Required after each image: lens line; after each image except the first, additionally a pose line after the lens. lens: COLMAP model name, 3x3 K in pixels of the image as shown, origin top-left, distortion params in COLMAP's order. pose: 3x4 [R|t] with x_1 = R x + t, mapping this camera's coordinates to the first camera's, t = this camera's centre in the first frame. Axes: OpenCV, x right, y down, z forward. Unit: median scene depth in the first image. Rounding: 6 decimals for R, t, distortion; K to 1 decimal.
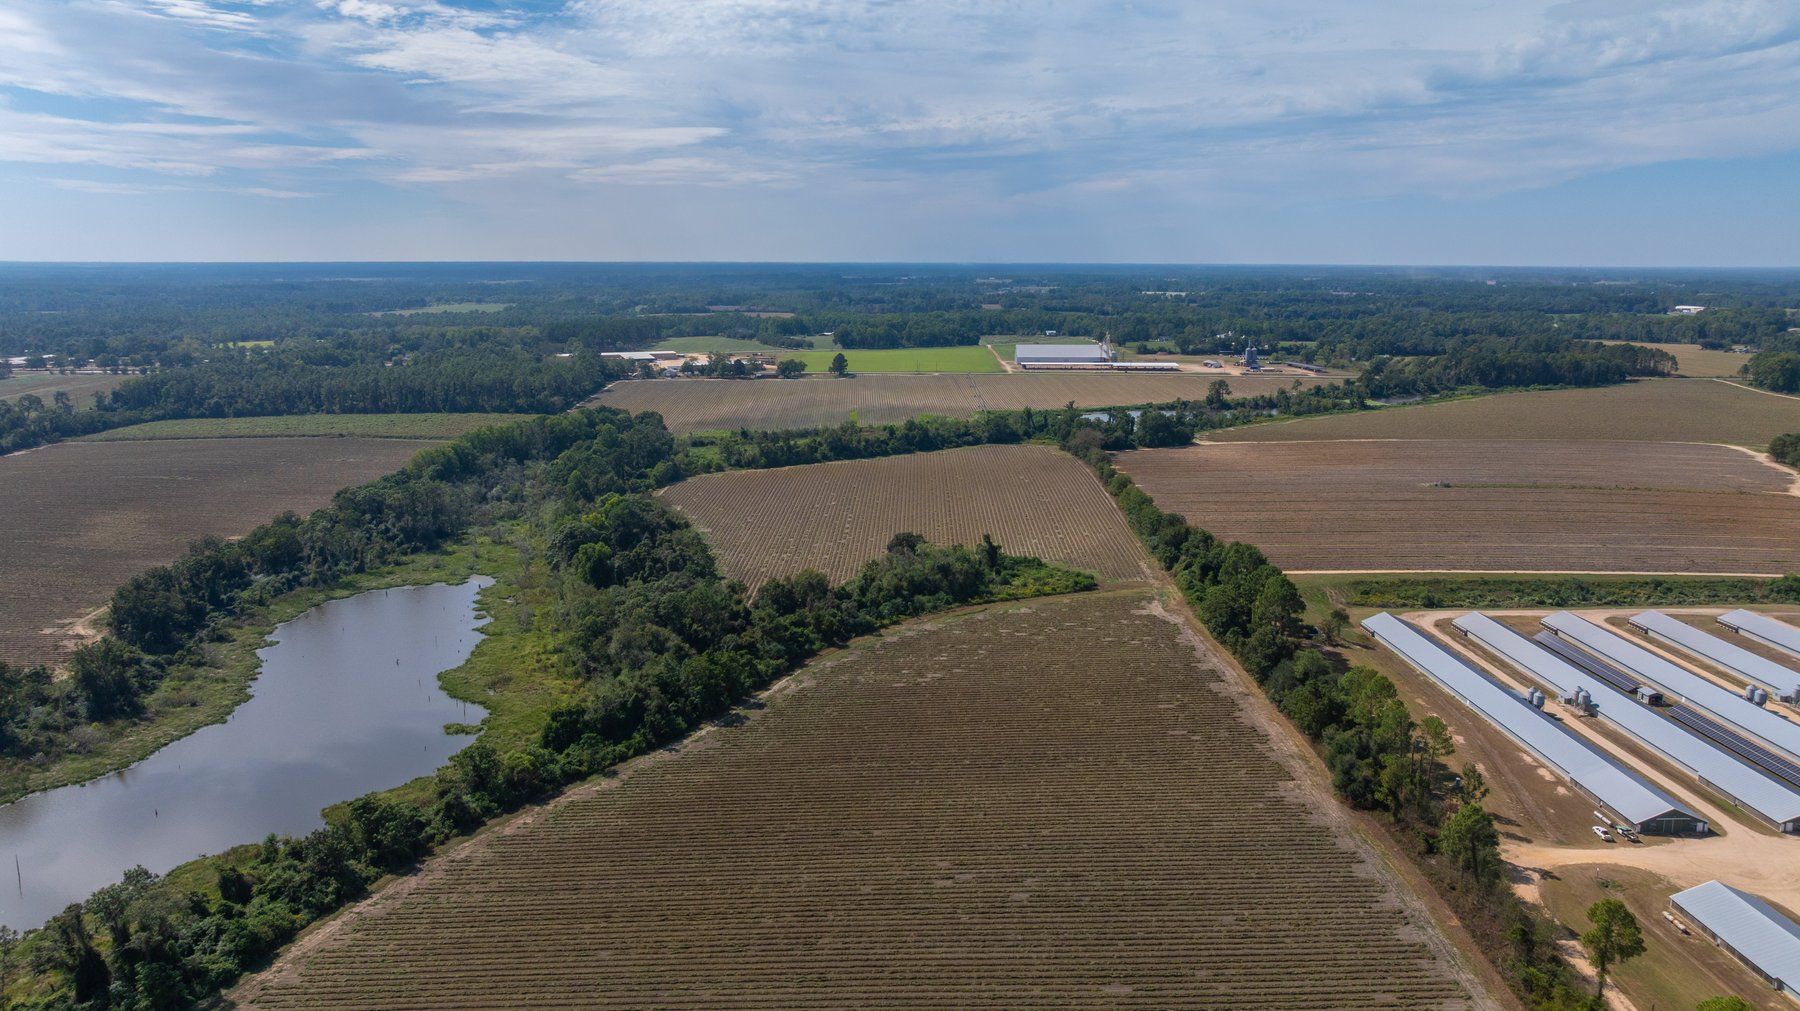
lens RADIAL K [[1265.5, 0, 908.6], [0, 1265.5, 495.4], [0, 0, 1]] dist [-0.021598, 0.003433]
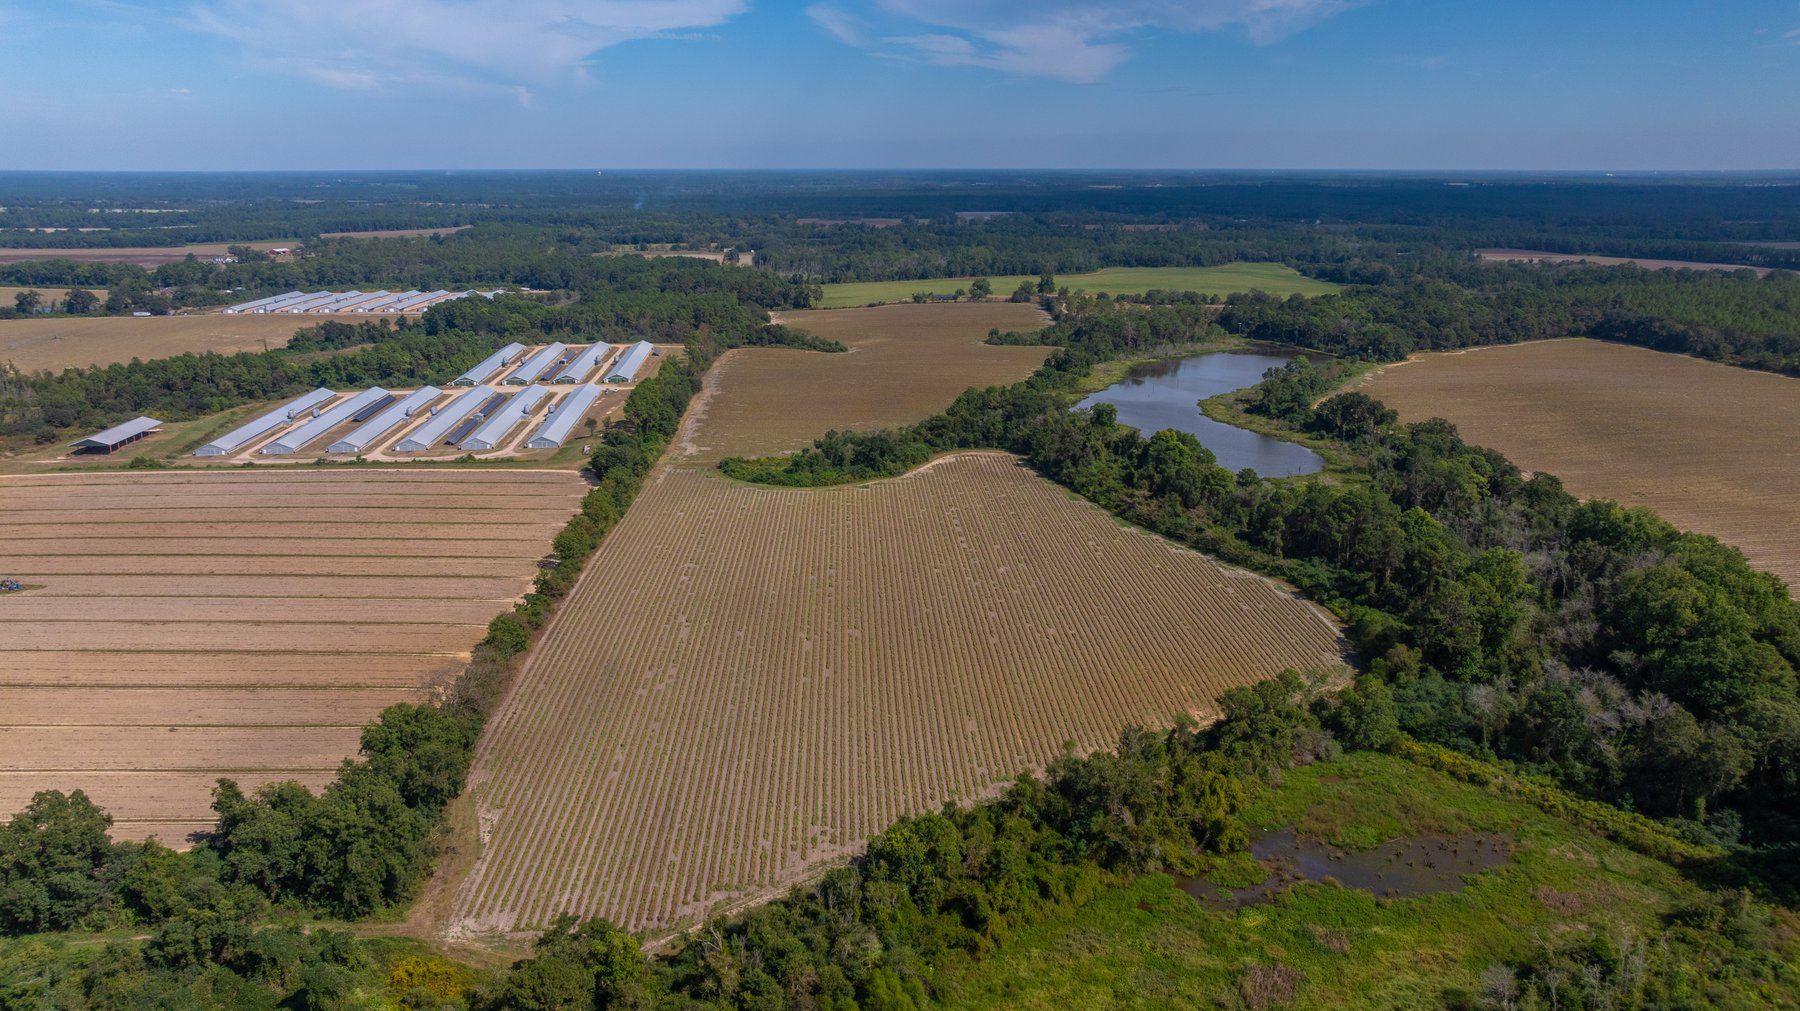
lens RADIAL K [[1265.5, 0, 908.6], [0, 1265.5, 495.4], [0, 0, 1]] dist [-0.021598, 0.003433]
pose [[-0.998321, 0.011179, -0.056835, 0.021606], [-0.014378, 0.902671, 0.430092, -0.245480], [0.056111, 0.430187, -0.900994, 1.219268]]
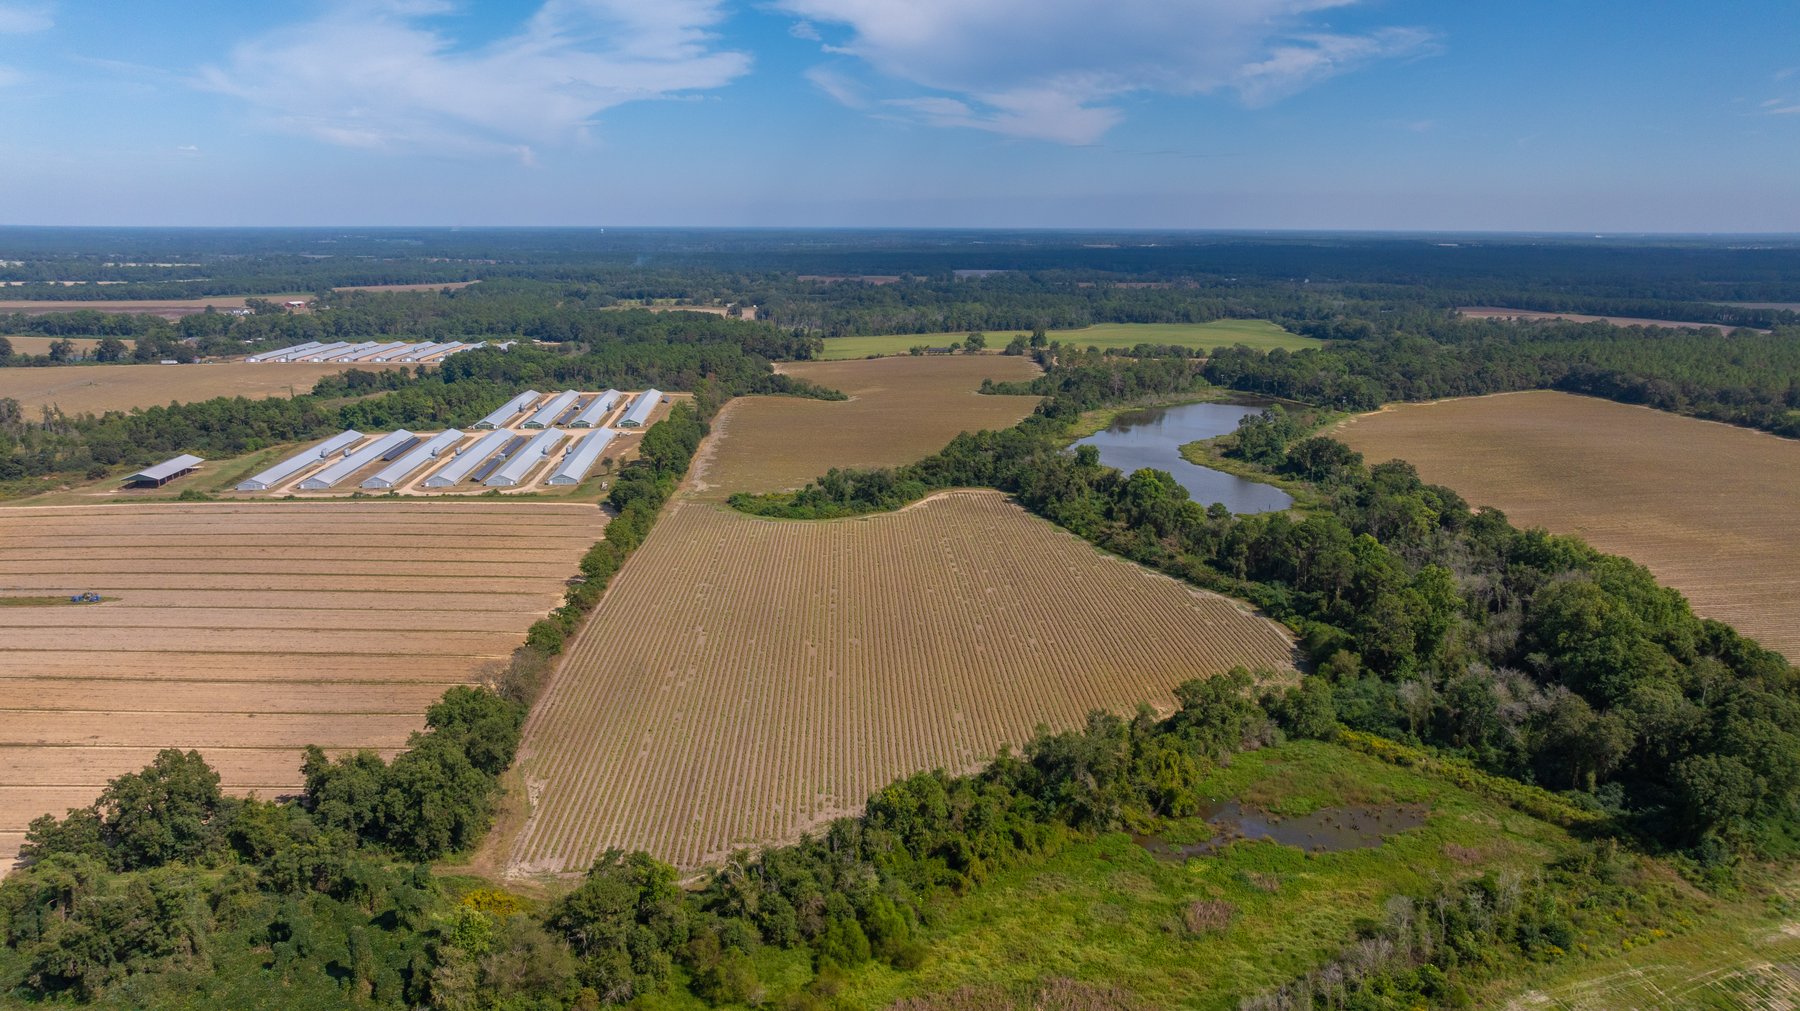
lens RADIAL K [[1265.5, 0, 908.6], [0, 1265.5, 495.4], [0, 0, 1]] dist [-0.021598, 0.003433]
pose [[-0.998229, 0.004466, -0.059313, 0.023948], [-0.019033, 0.920765, 0.389653, -0.255422], [0.056353, 0.390092, -0.919050, 1.270713]]
